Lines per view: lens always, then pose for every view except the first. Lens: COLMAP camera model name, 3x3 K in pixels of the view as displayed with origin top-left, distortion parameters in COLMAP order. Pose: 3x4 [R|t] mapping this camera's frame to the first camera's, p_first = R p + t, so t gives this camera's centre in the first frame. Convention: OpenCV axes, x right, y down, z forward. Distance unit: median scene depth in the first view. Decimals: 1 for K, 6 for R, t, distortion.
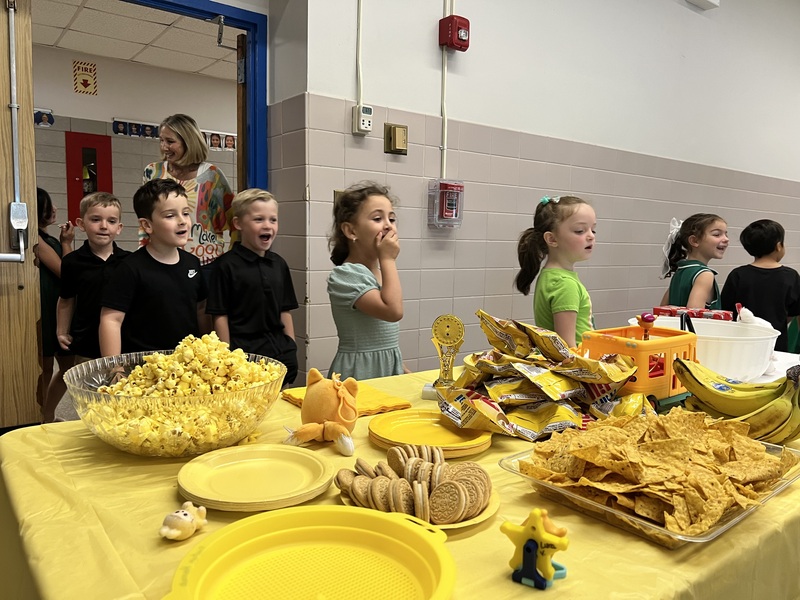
lens RADIAL K [[609.3, 0, 383.4], [0, 609.3, 299.0], [0, 0, 1]] dist [0.035679, -0.034705]
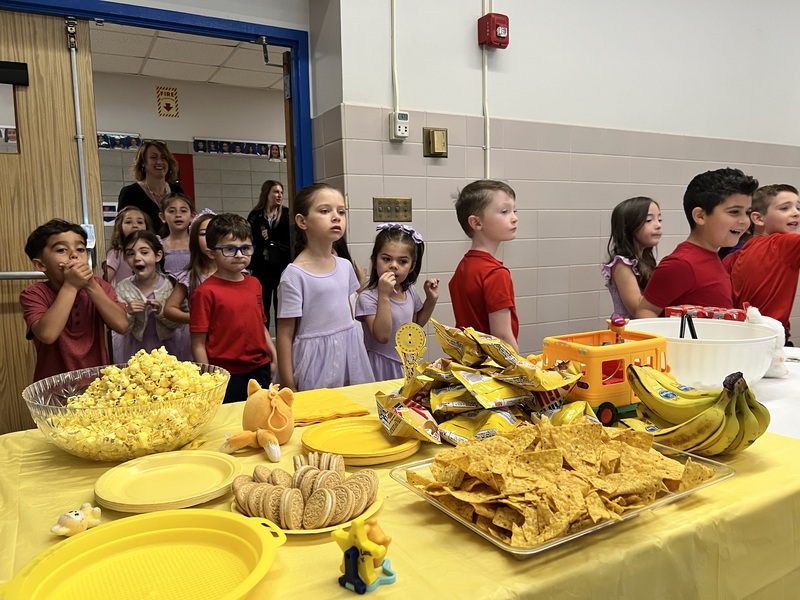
lens RADIAL K [[609.3, 0, 383.4], [0, 609.3, 299.0], [0, 0, 1]] dist [0.035679, -0.034705]
pose [[0.987787, -0.027316, -0.153396, 0.278032], [0.027419, 0.999623, -0.001442, -0.018245], [0.153378, -0.002781, 0.988164, -0.019845]]
